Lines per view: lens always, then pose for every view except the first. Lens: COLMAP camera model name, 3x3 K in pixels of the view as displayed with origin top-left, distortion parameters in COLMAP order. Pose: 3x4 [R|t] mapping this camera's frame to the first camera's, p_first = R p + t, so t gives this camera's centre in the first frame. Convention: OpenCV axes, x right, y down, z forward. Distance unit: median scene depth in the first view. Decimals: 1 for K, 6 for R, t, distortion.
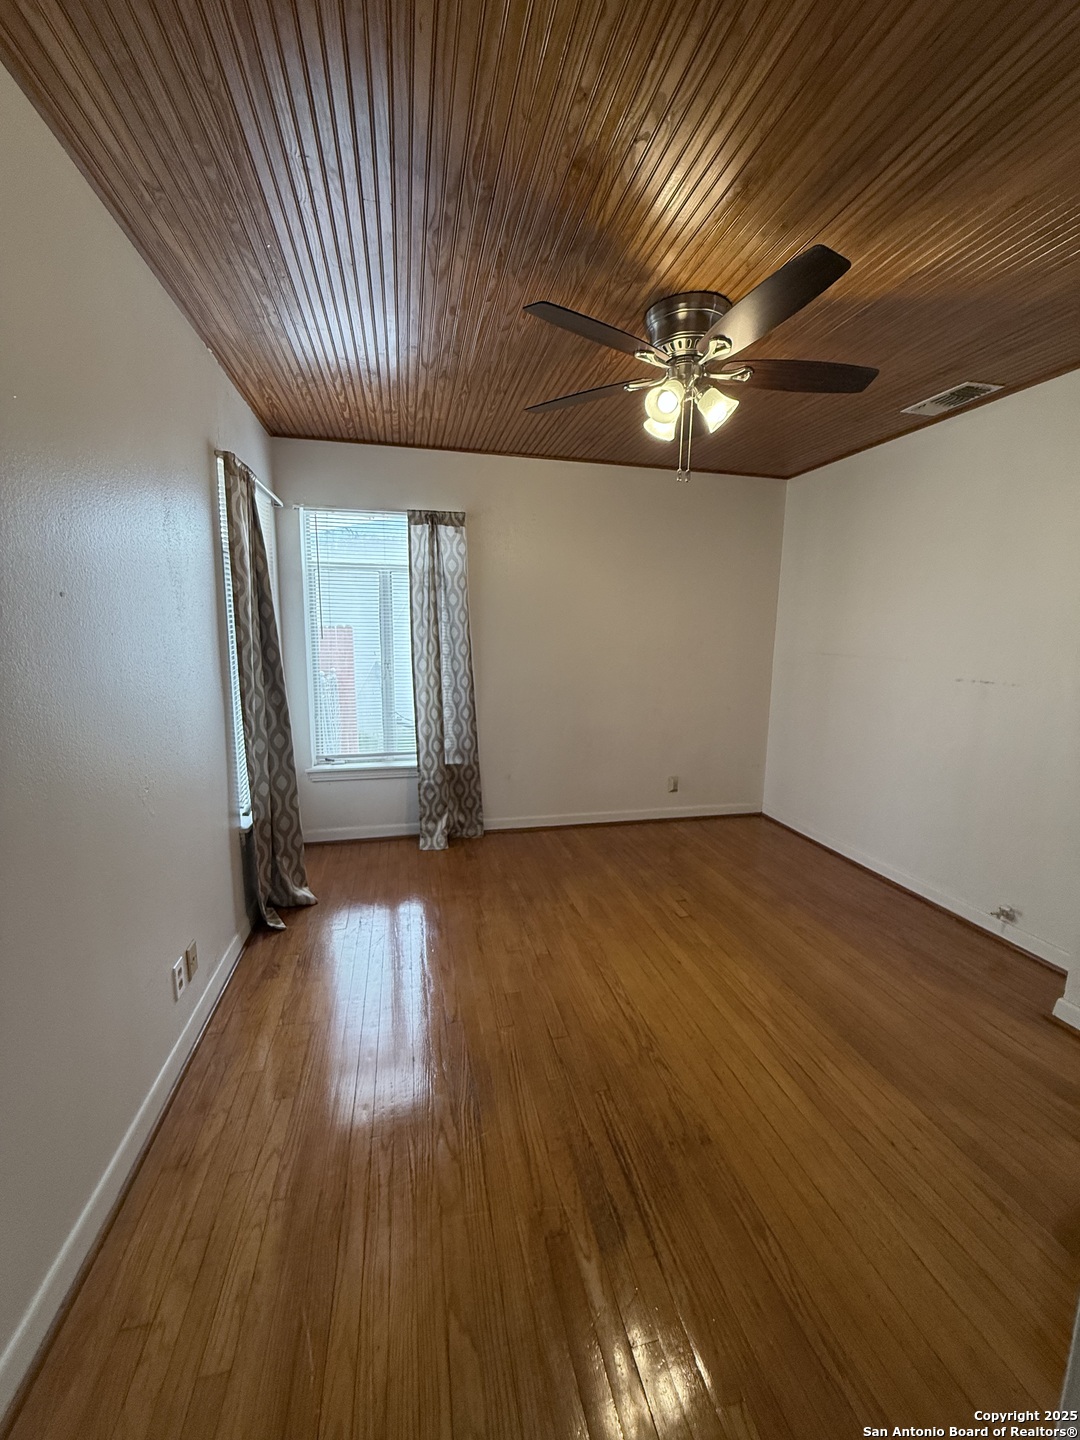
lens RADIAL K [[572.9, 0, 540.0], [0, 572.9, 720.0], [0, 0, 1]] dist [-0.000960, 0.000077]
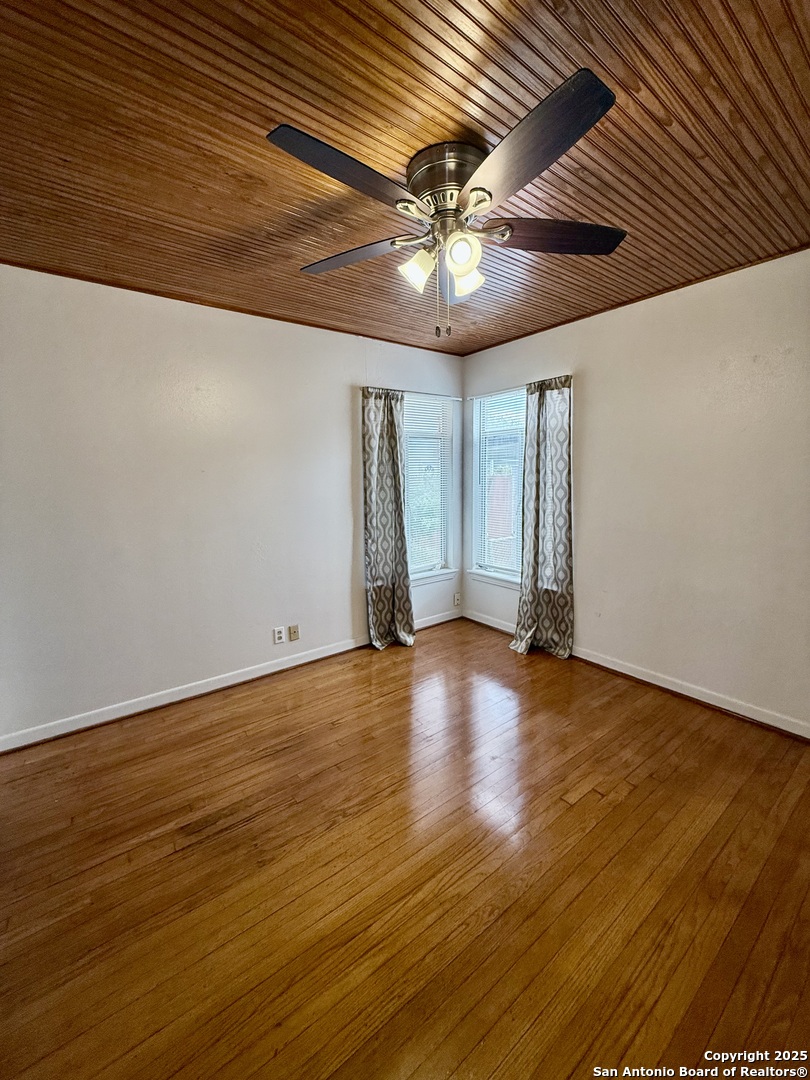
lens RADIAL K [[429.7, 0, 405.0], [0, 429.7, 540.0], [0, 0, 1]] dist [-0.000960, 0.000077]
pose [[0.404875, 0.117761, -0.906757, 0.552266], [-0.124209, 0.989563, 0.073055, -0.055628], [0.905896, 0.083049, 0.415276, 0.367711]]
